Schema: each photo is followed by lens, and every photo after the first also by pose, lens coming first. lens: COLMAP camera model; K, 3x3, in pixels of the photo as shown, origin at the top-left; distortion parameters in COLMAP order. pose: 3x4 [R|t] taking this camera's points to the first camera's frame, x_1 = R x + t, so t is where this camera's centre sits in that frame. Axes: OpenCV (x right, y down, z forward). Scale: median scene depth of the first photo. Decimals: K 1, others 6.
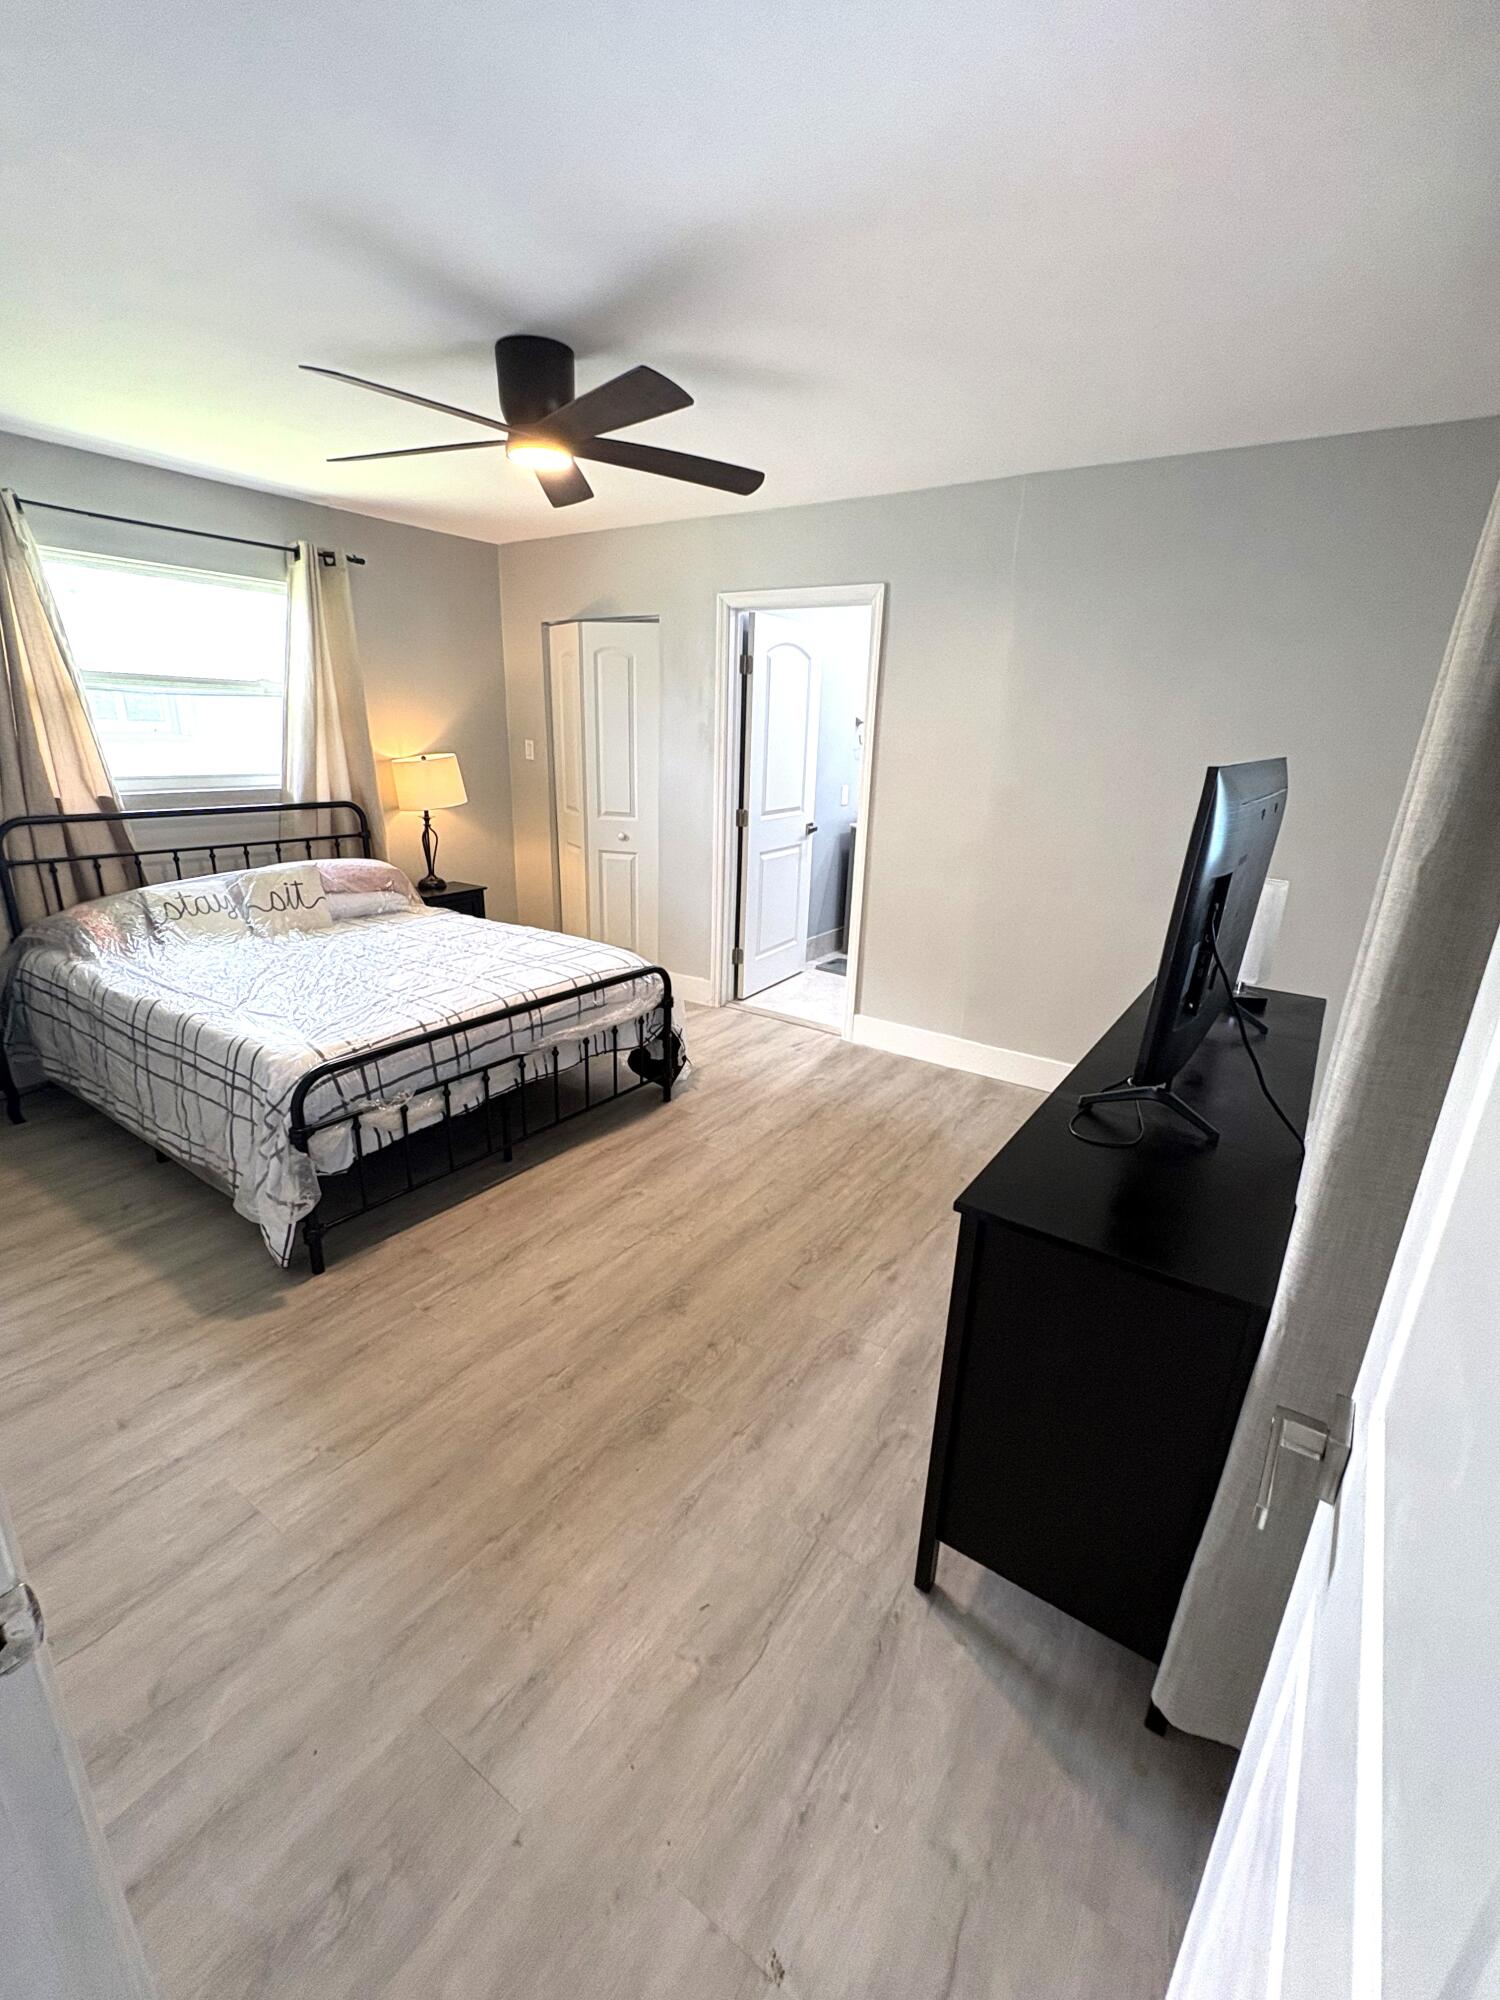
lens RADIAL K [[860.7, 0, 746.8], [0, 860.7, 1004.2], [0, 0, 1]] dist [0.001162, -0.000640]
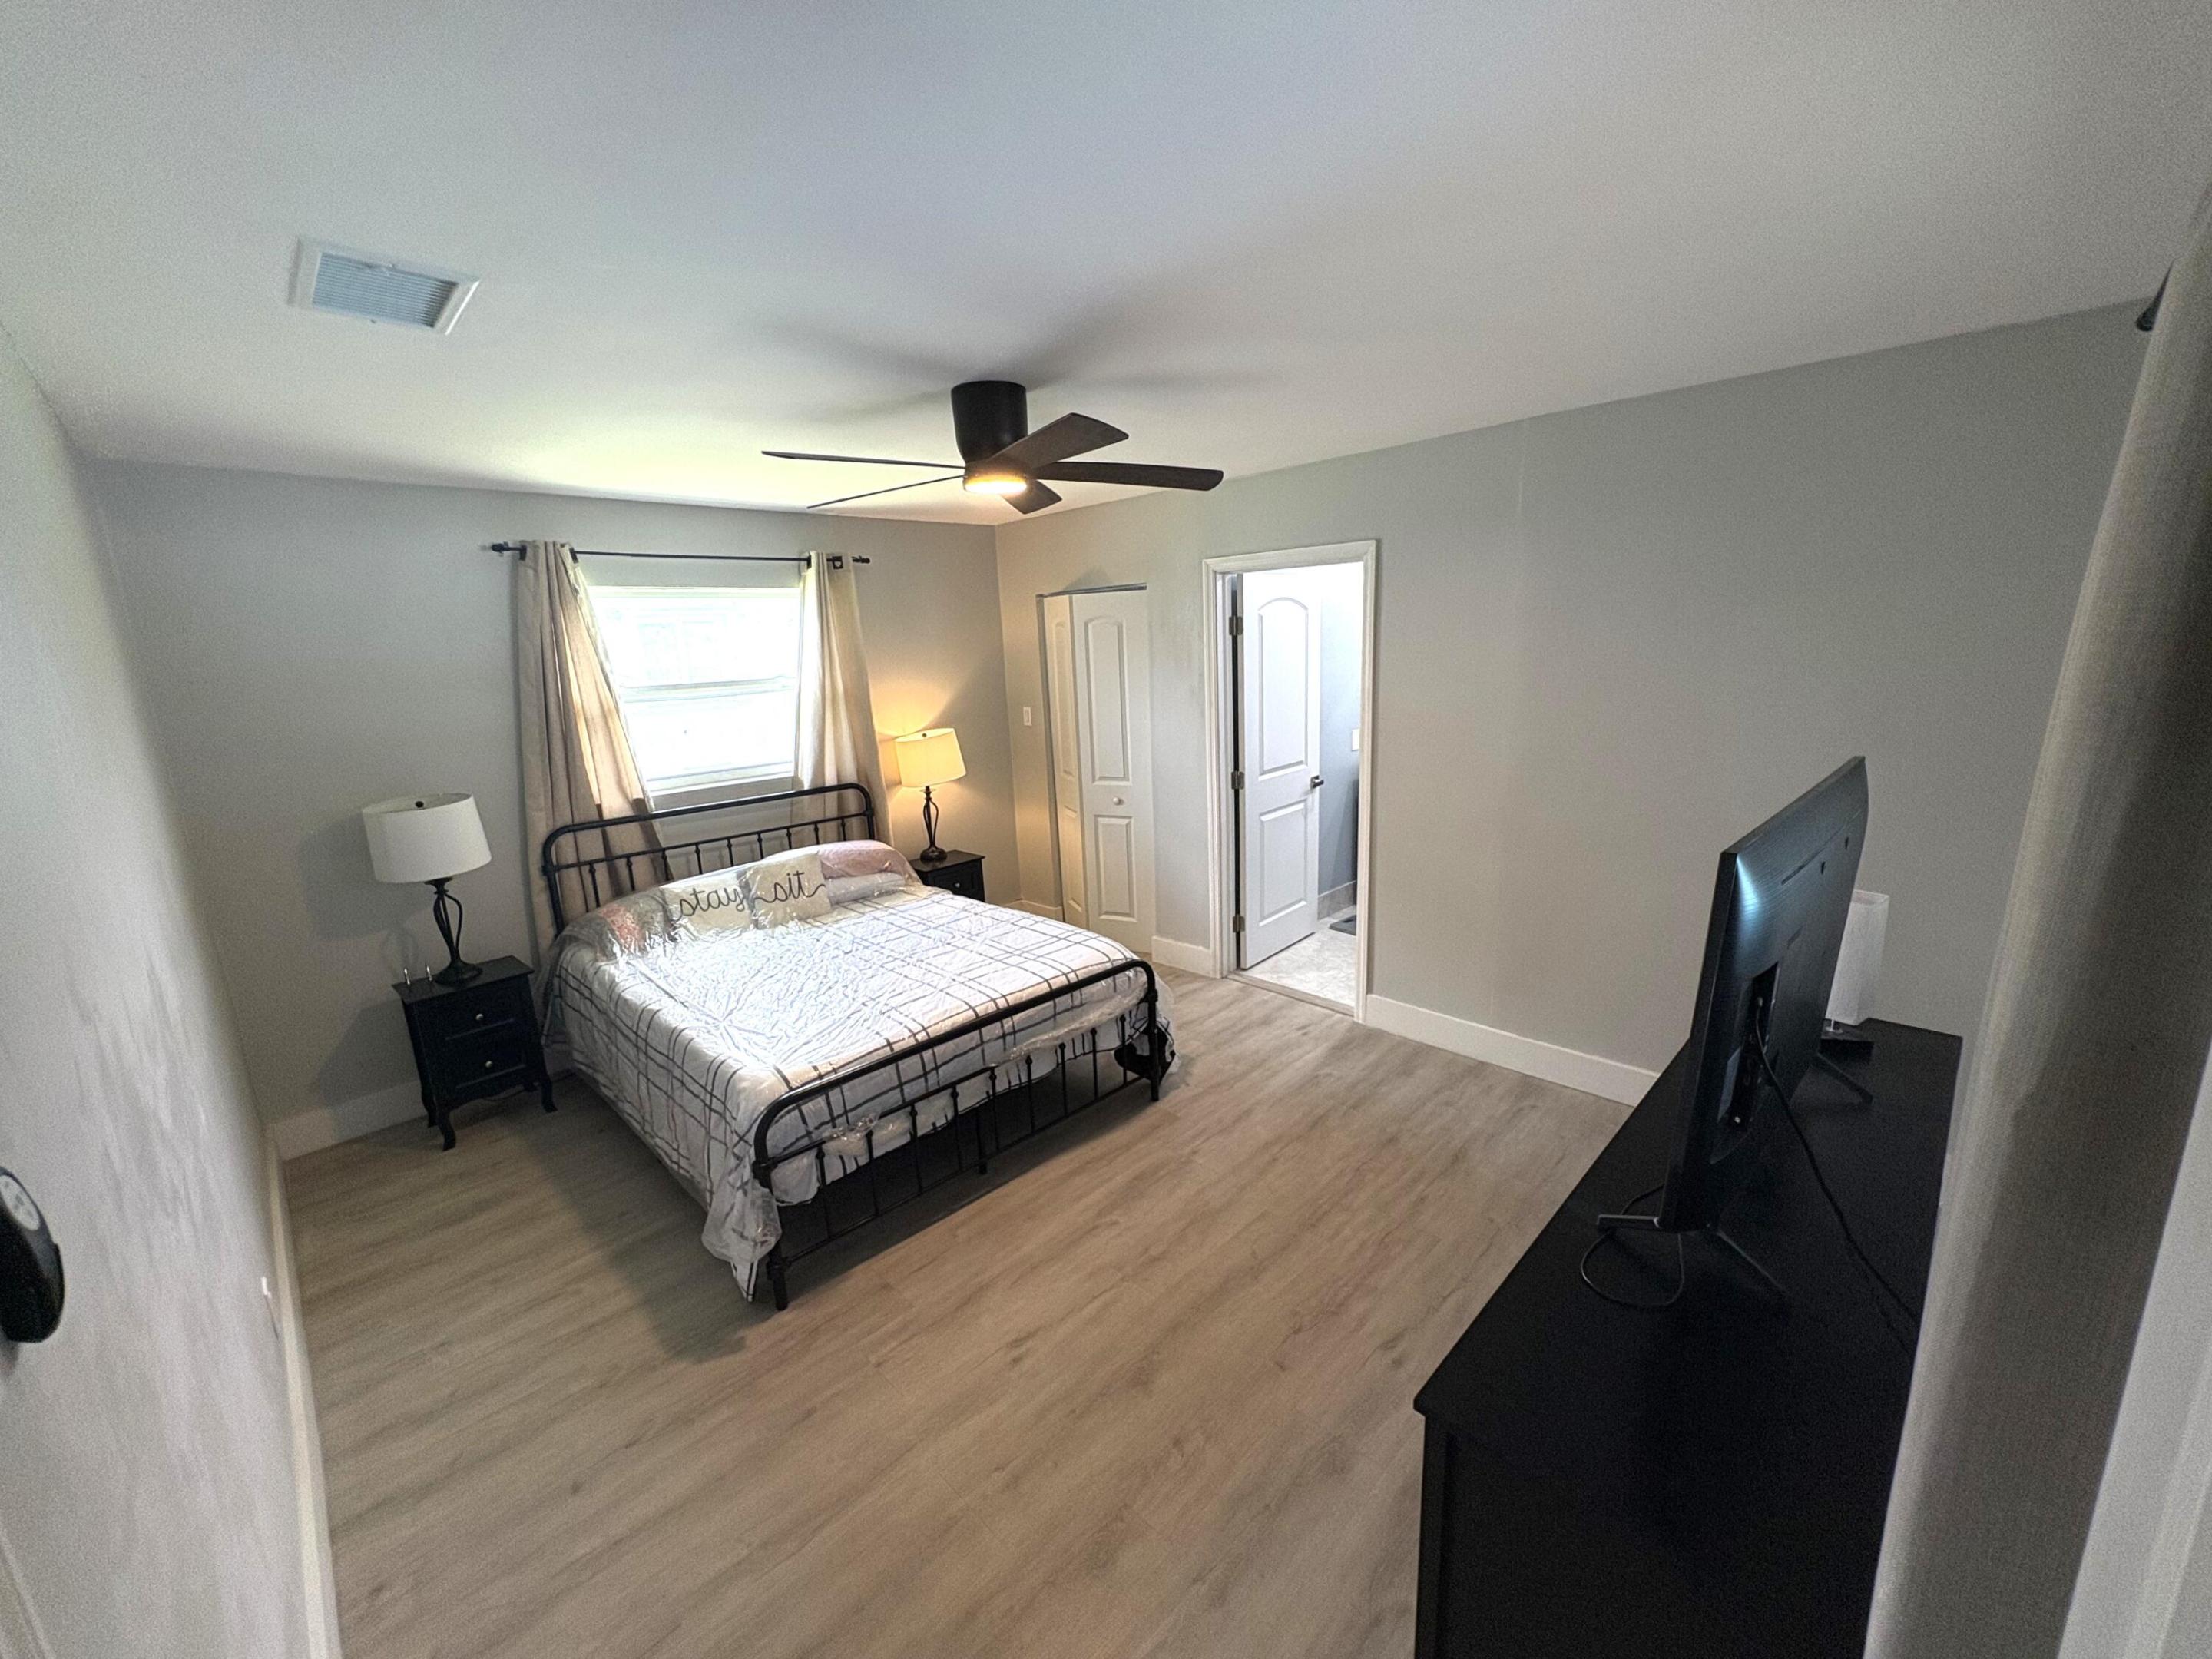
lens RADIAL K [[882.7, 0, 1105.8], [0, 882.7, 829.9], [0, 0, 1]] dist [-0.000236, 0.000675]
pose [[0.979897, -0.031656, -0.196976, 0.059815], [0.012650, 0.995203, -0.097011, -0.098655], [0.199102, 0.092569, 0.975597, 0.036374]]
